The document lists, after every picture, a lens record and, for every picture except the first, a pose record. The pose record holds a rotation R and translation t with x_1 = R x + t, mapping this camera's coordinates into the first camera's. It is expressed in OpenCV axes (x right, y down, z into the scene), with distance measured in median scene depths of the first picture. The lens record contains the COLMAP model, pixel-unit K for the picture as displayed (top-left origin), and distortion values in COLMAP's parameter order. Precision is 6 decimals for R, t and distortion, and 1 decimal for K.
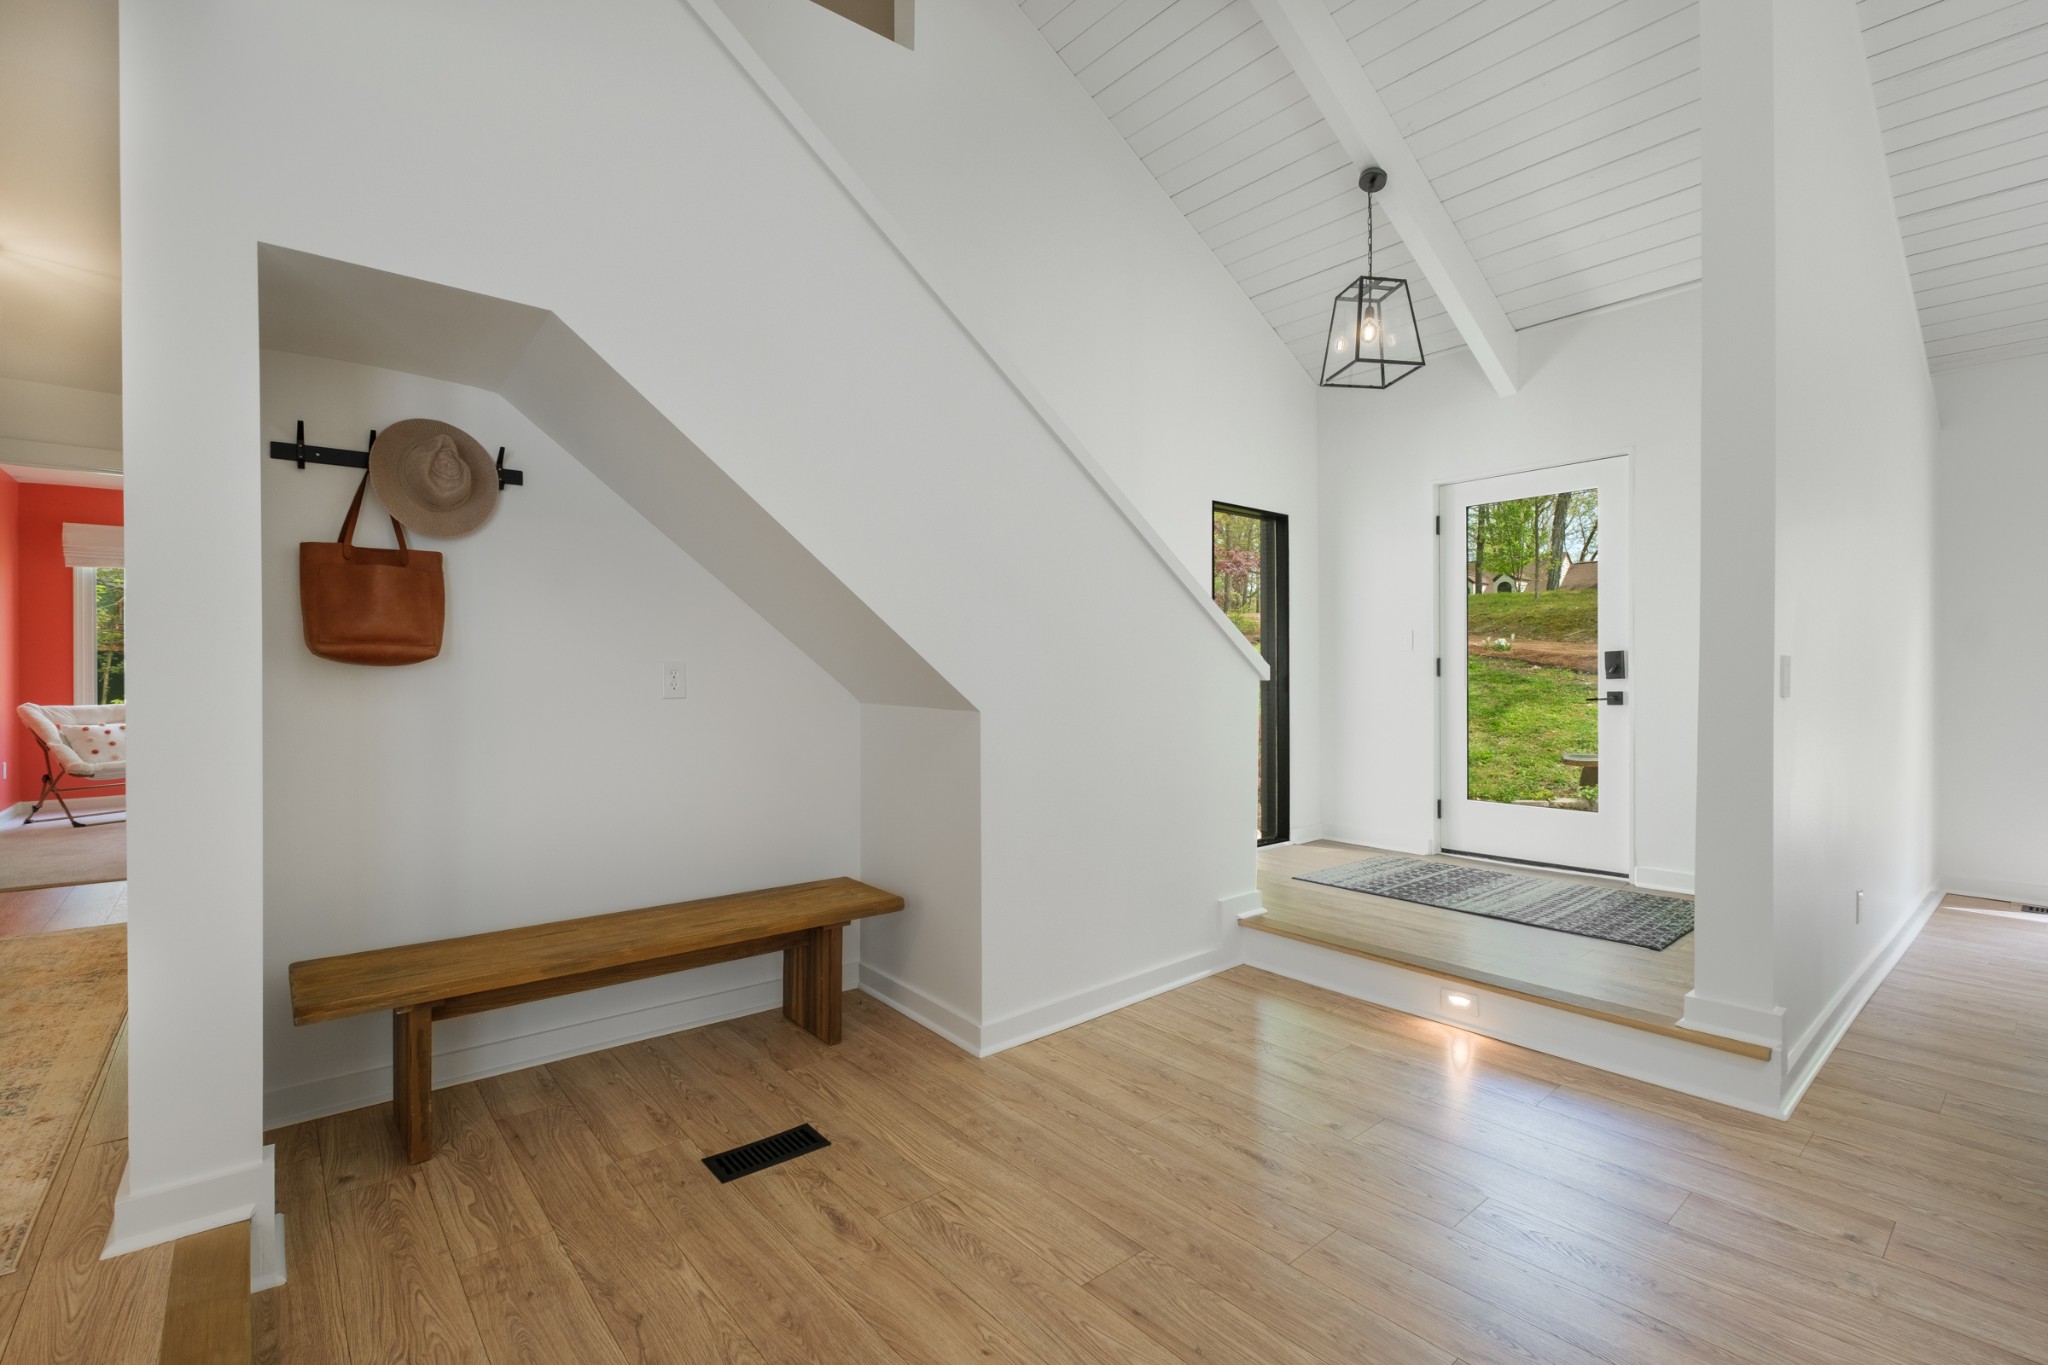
lens RADIAL K [[897.8, 0, 1025.1], [0, 897.8, 680.4], [0, 0, 1]] dist [-0.001570, 0.000048]
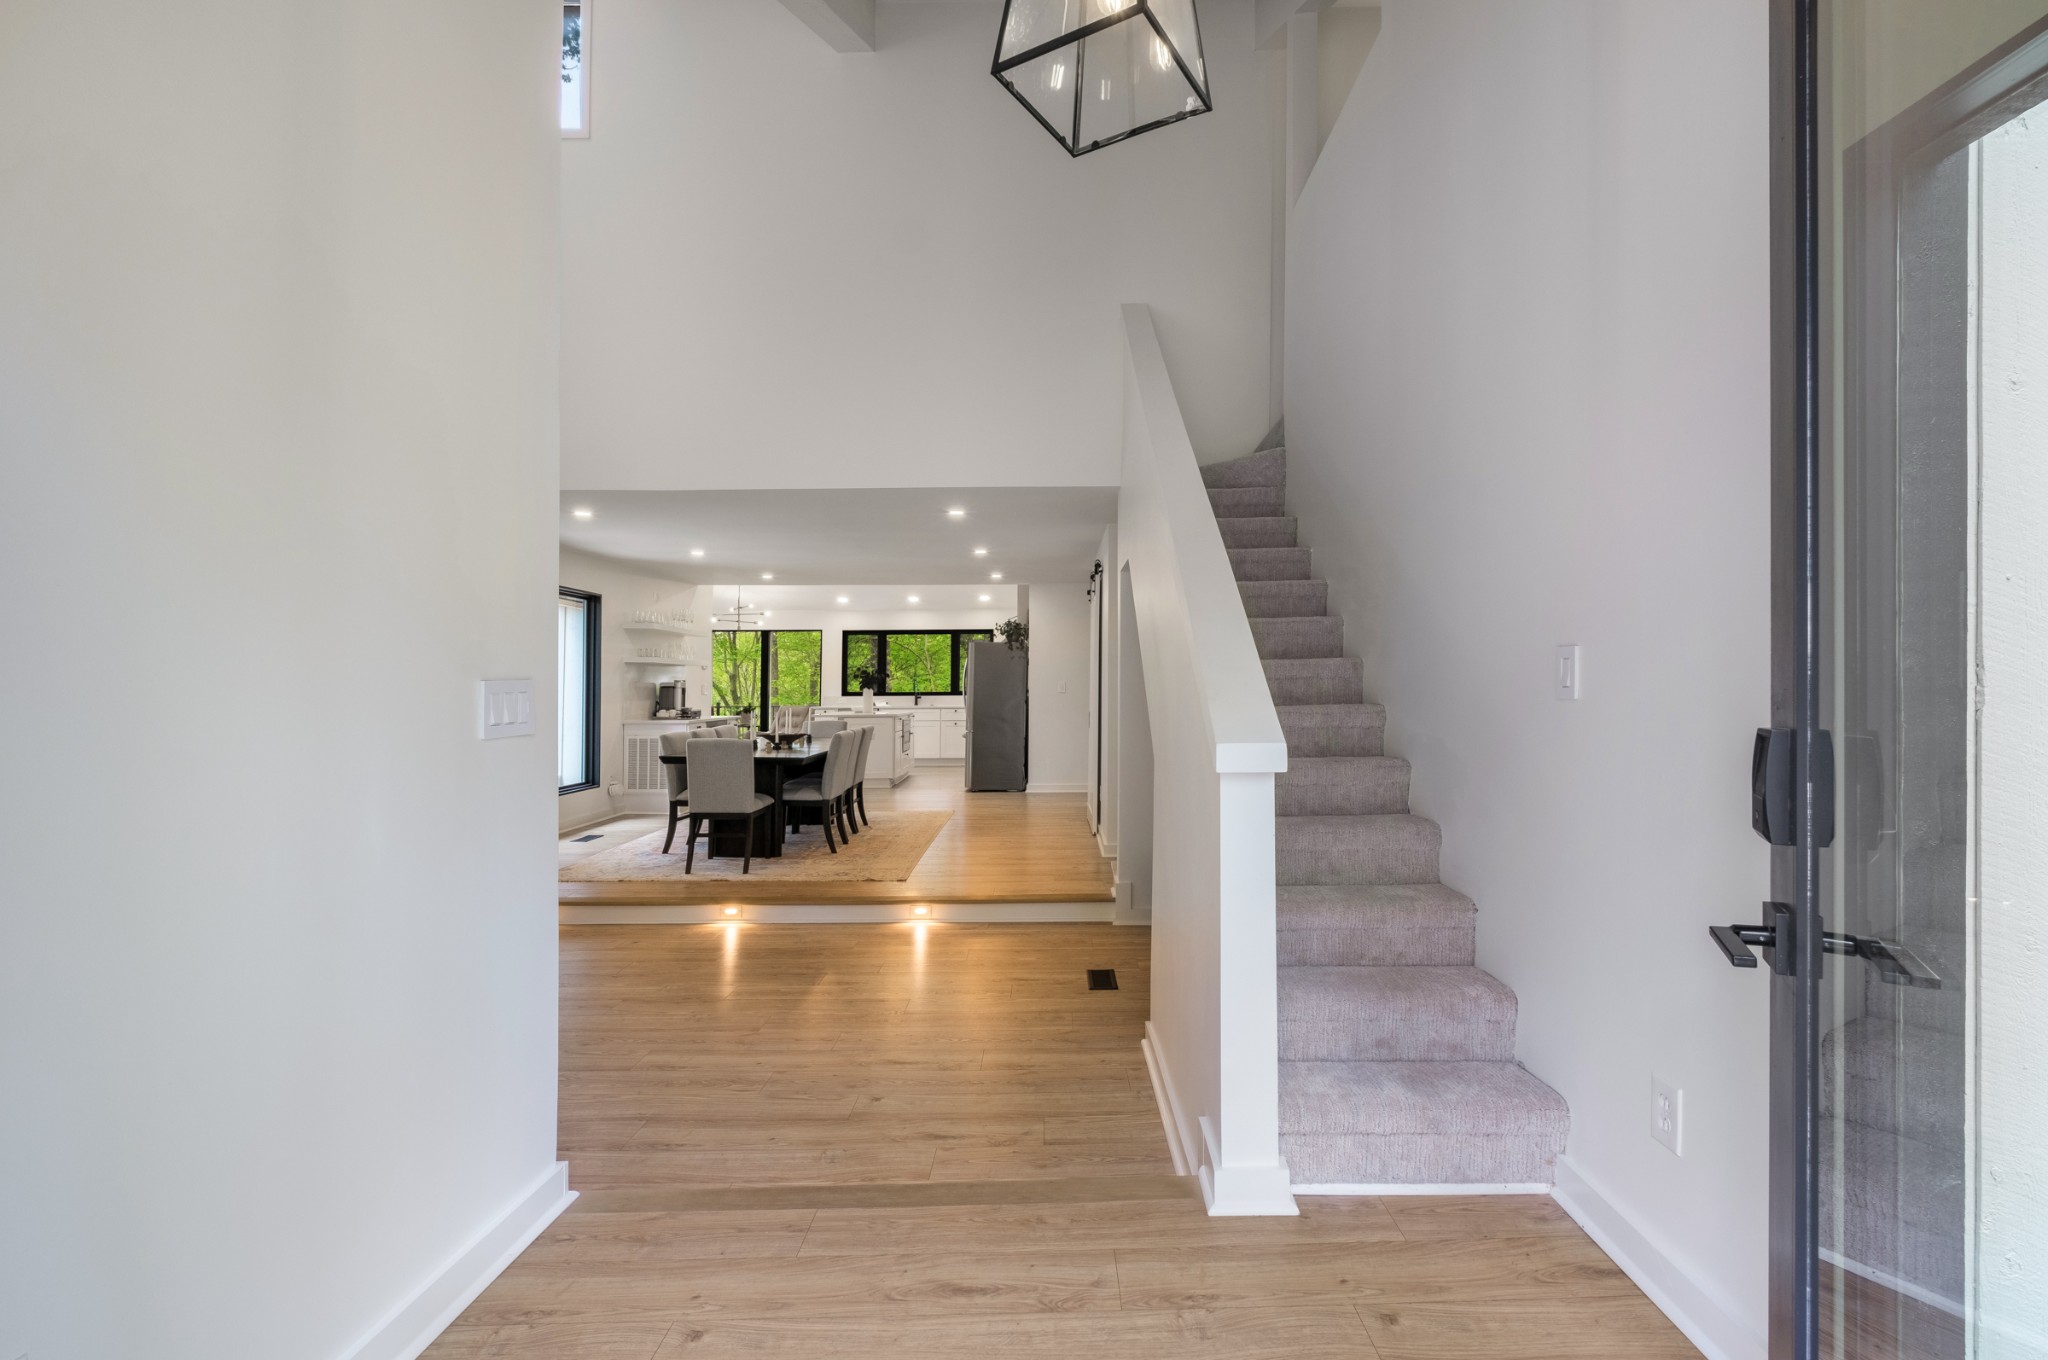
lens RADIAL K [[897.8, 0, 1026.7], [0, 897.8, 677.1], [0, 0, 1]] dist [-0.001570, 0.000048]
pose [[-0.652878, -0.004244, -0.757451, 0.824177], [-0.006902, 0.999976, 0.000346, -0.065360], [0.757431, 0.005454, -0.652892, 1.405221]]
